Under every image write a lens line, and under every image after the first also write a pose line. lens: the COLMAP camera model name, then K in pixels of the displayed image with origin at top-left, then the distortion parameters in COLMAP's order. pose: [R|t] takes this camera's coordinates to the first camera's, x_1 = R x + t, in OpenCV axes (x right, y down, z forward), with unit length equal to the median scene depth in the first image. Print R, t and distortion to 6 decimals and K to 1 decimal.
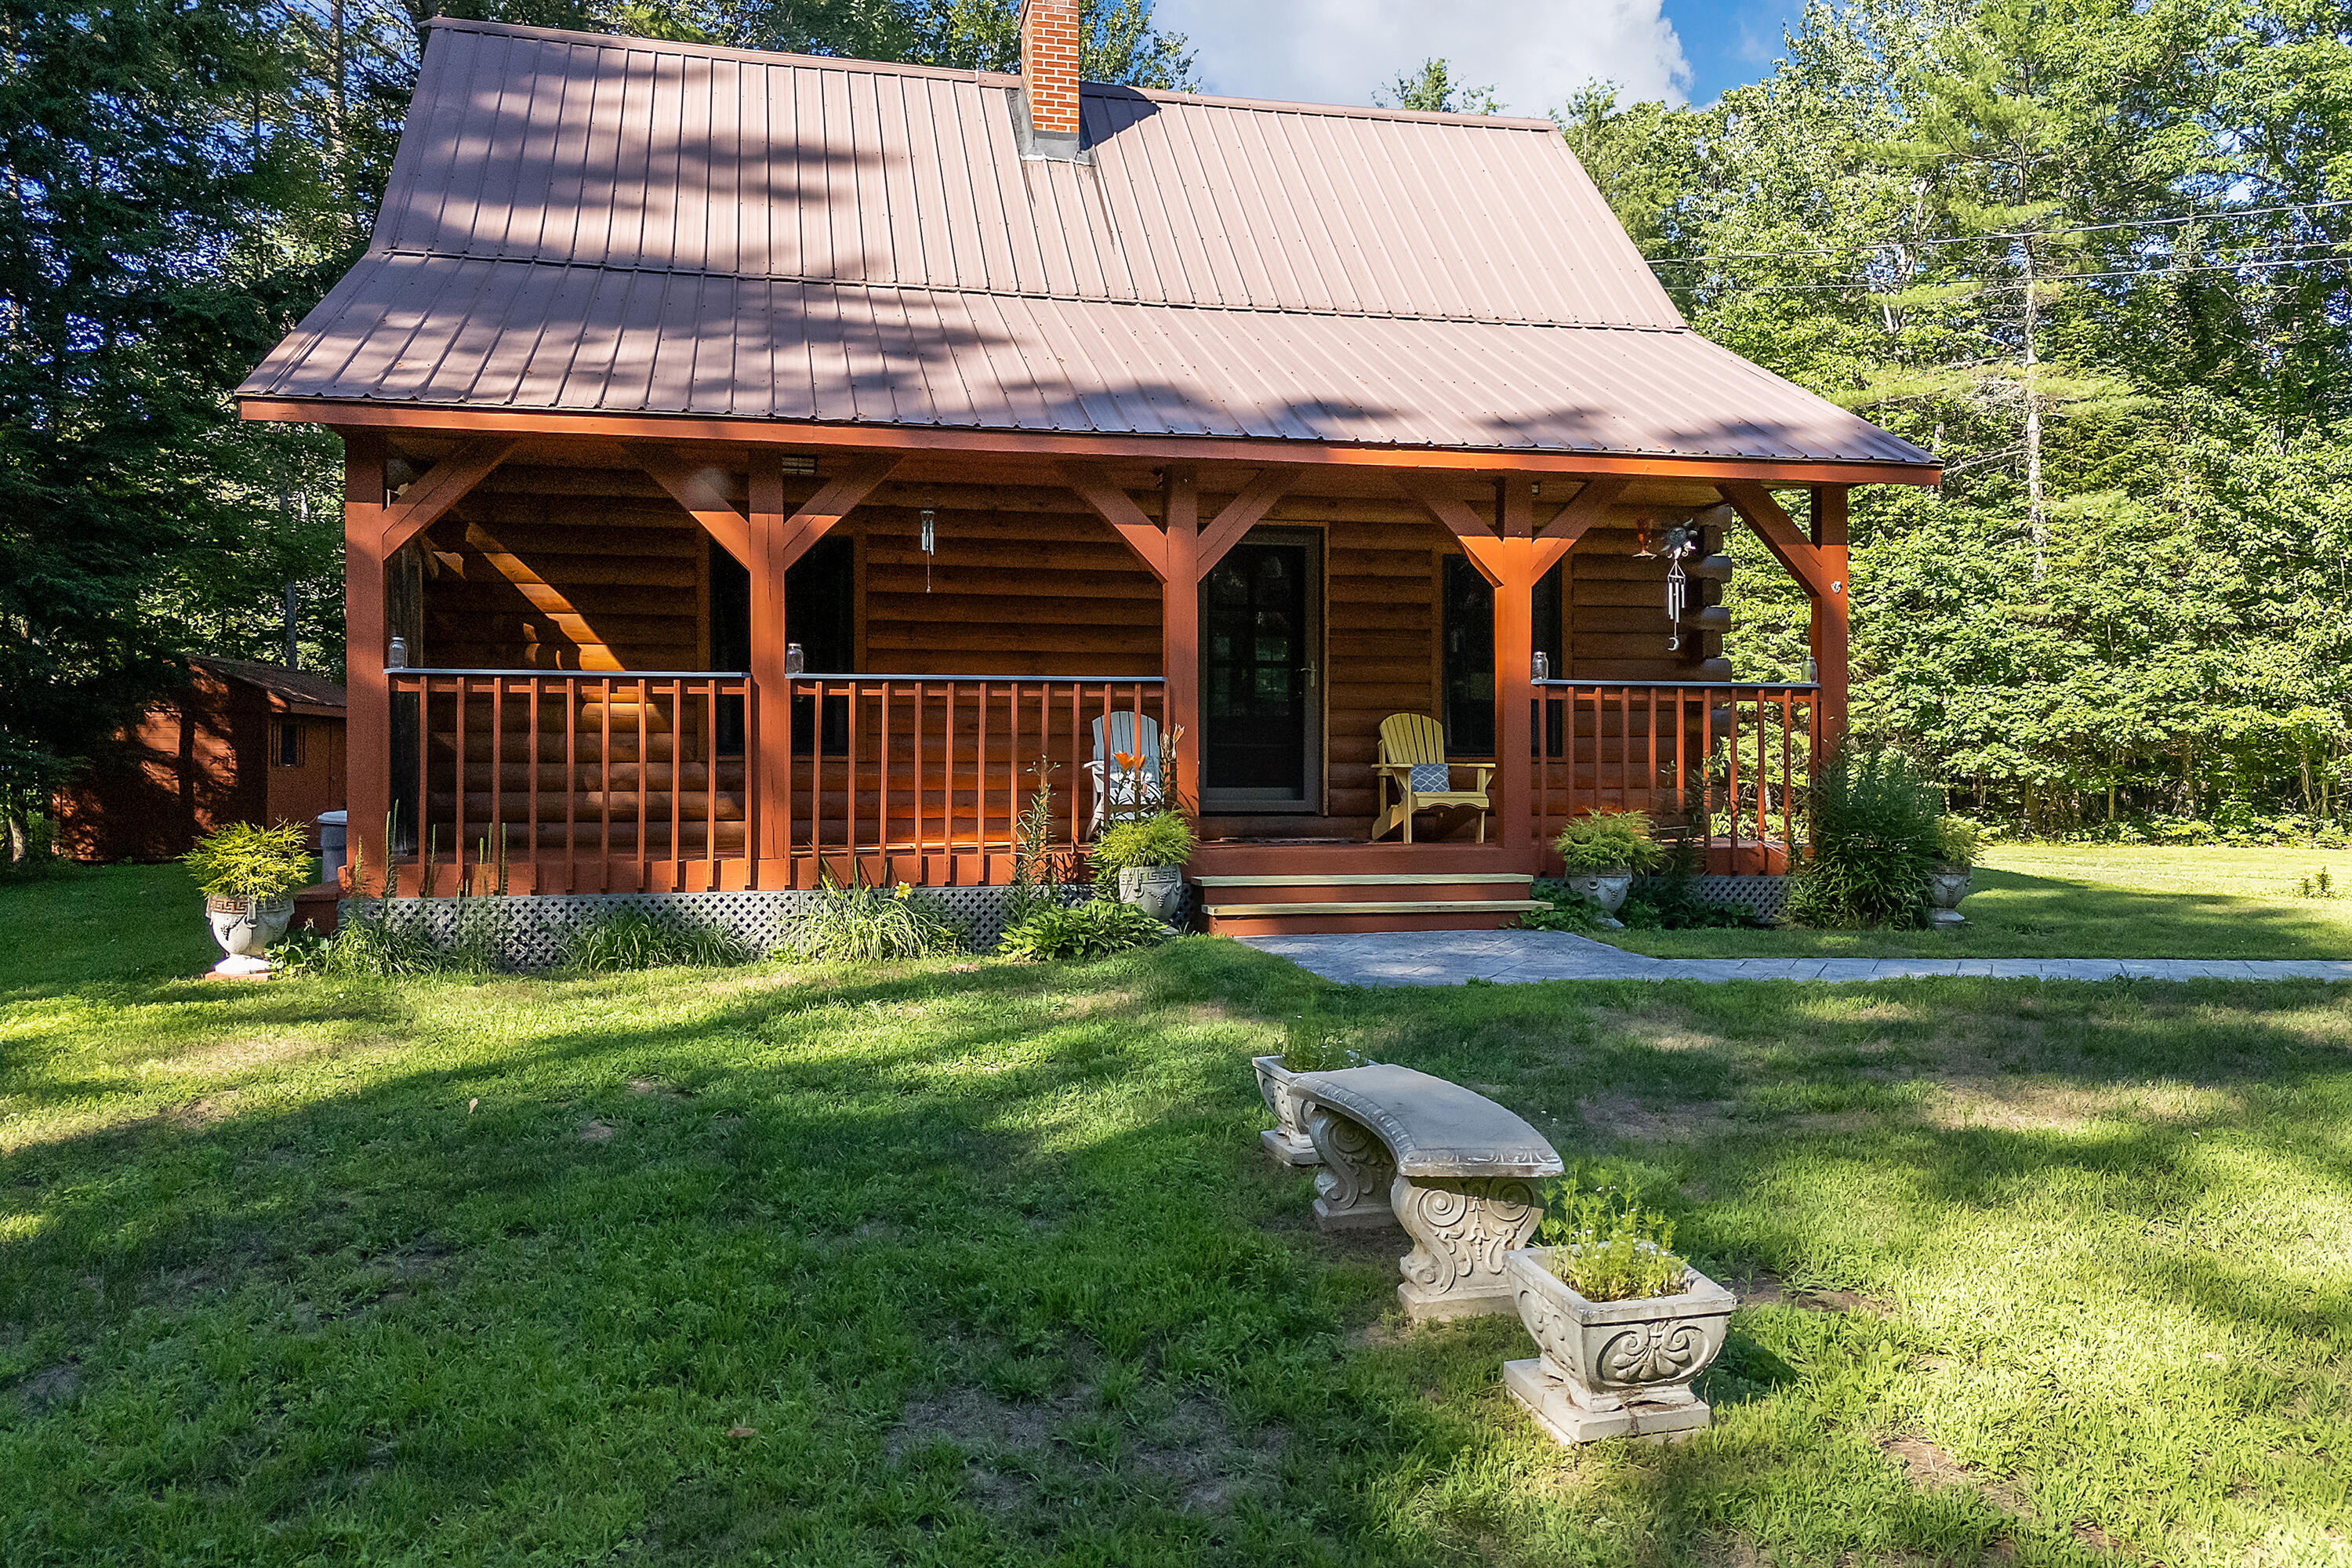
lens RADIAL K [[1754.1, 0, 1174.5], [0, 1754.1, 768.1], [0, 0, 1]] dist [0.085288, -0.052320]
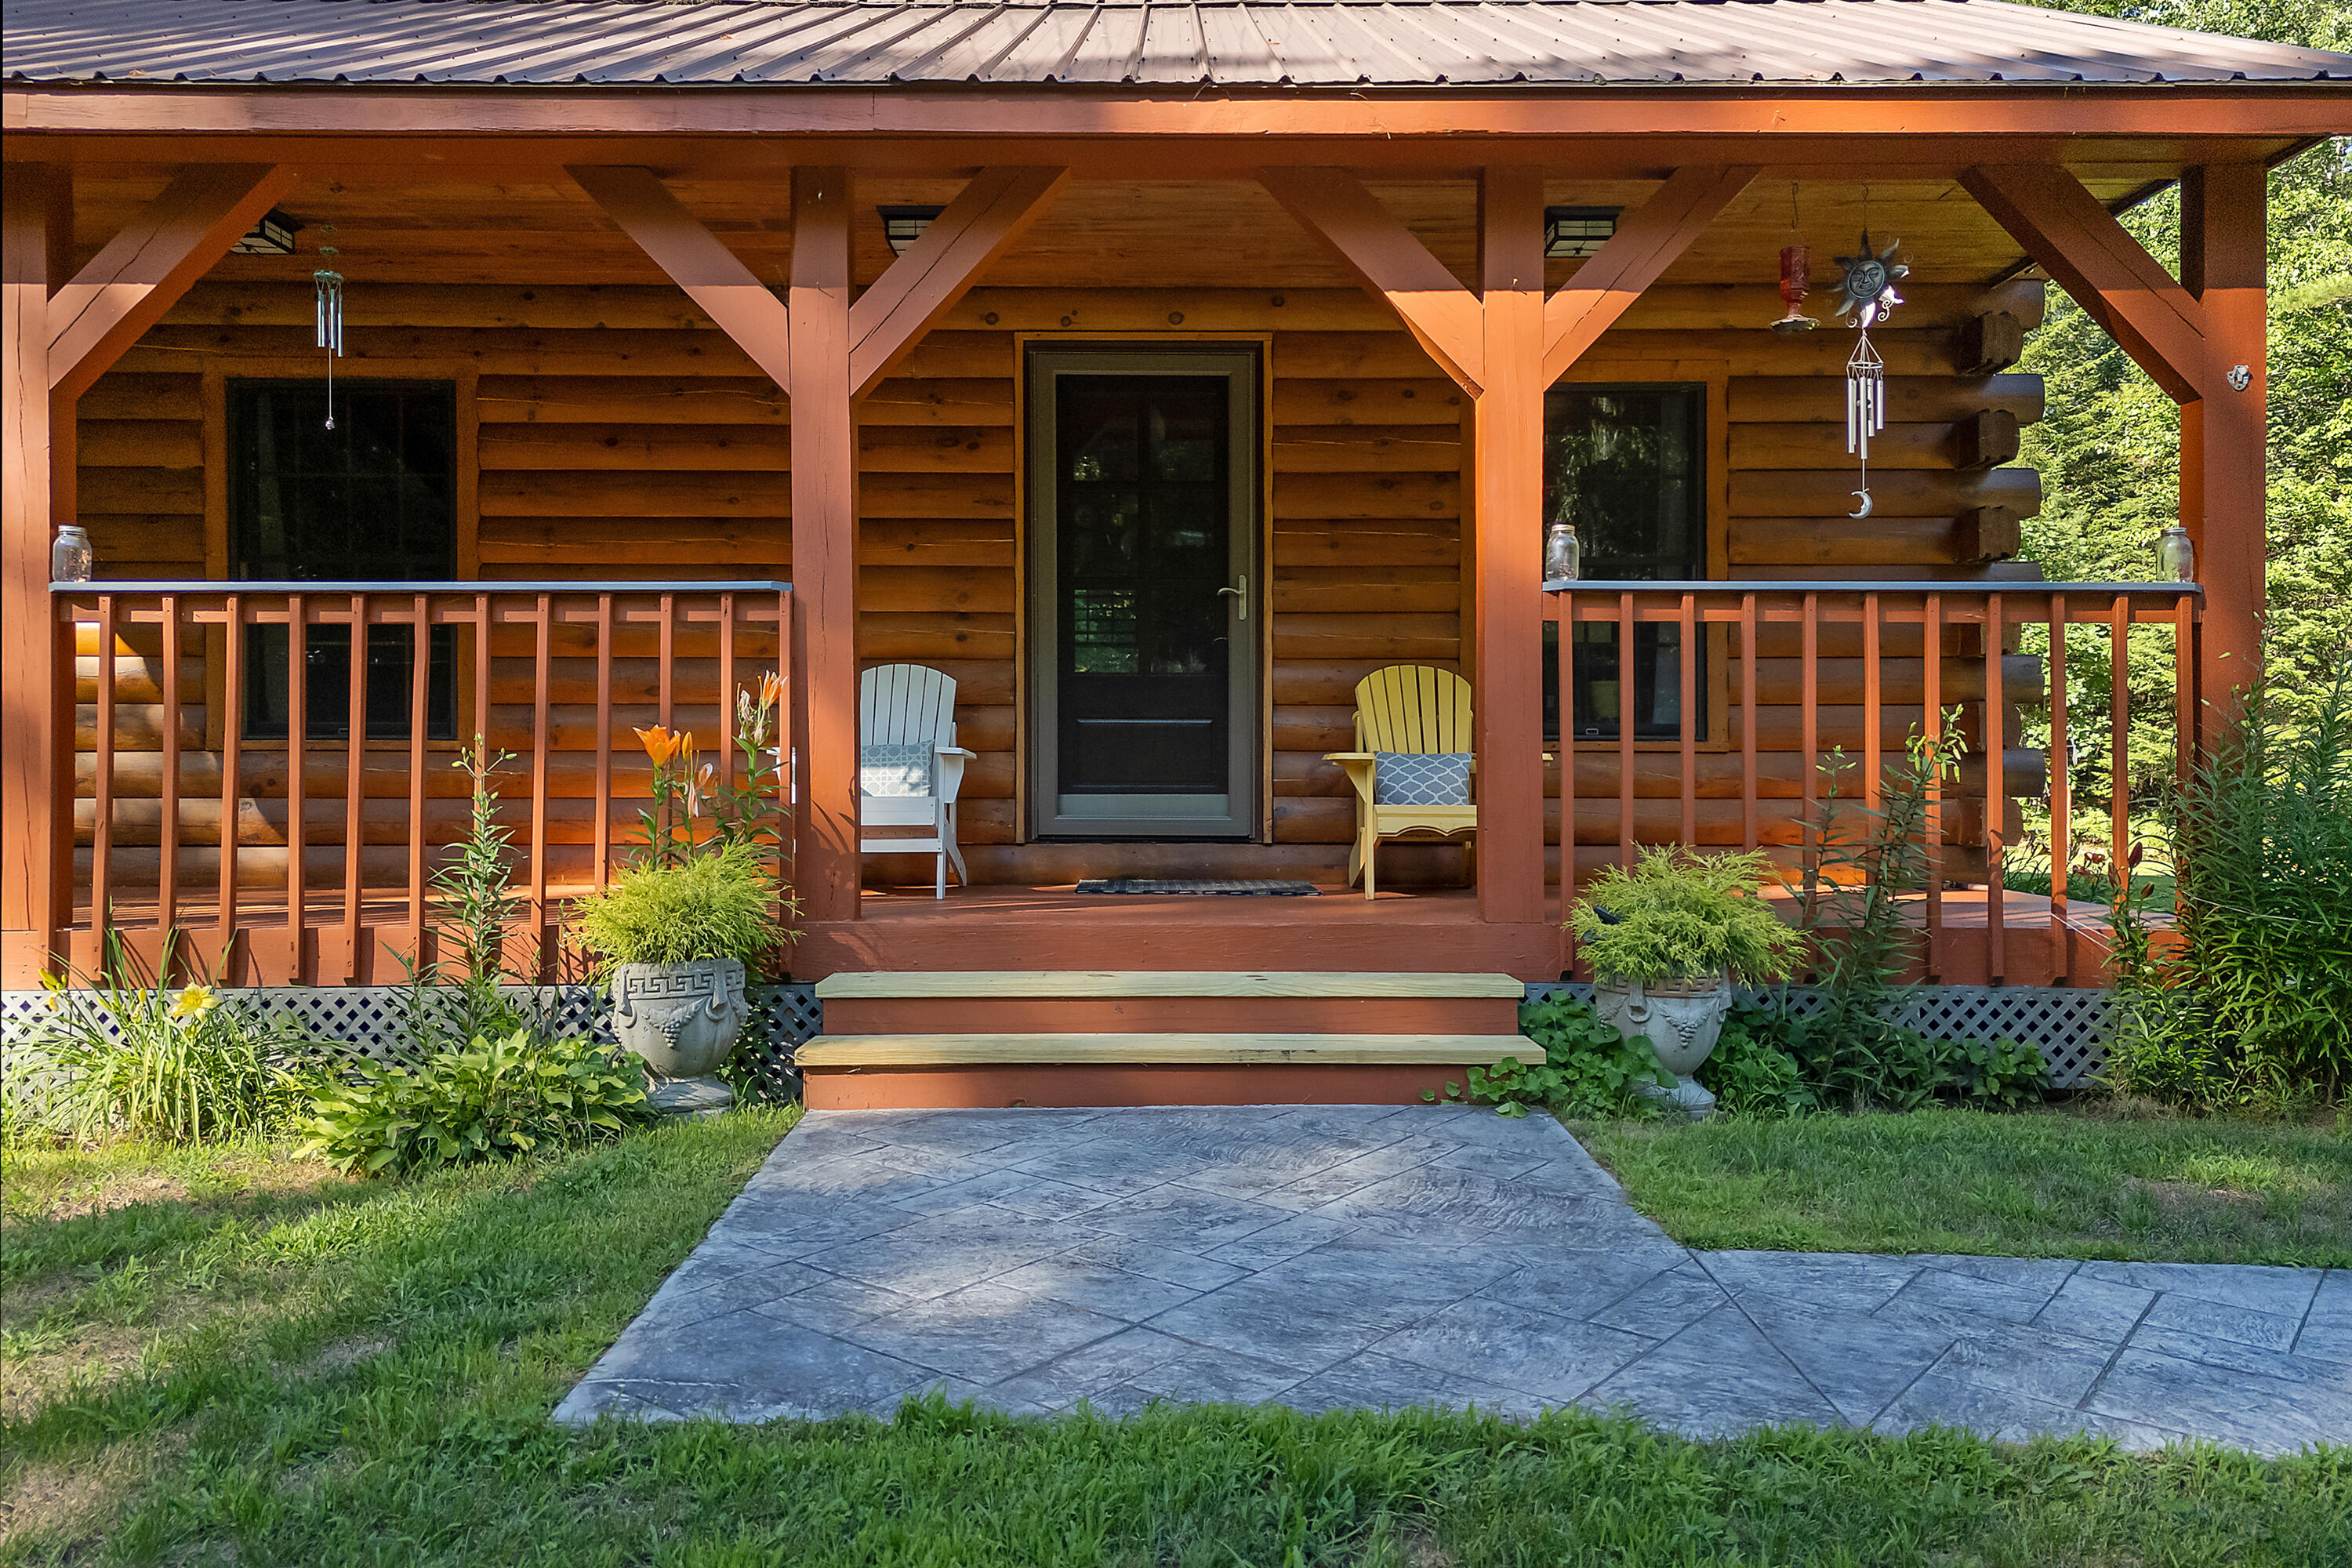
lens RADIAL K [[1770.3, 0, 1176.9], [0, 1770.3, 757.1], [0, 0, 1]] dist [0.063452, -0.002650]
pose [[0.978341, 0.000321, -0.207001, 0.204814], [-0.001012, 0.999994, -0.003231, 0.000735], [0.206999, 0.003371, 0.978335, 0.490618]]
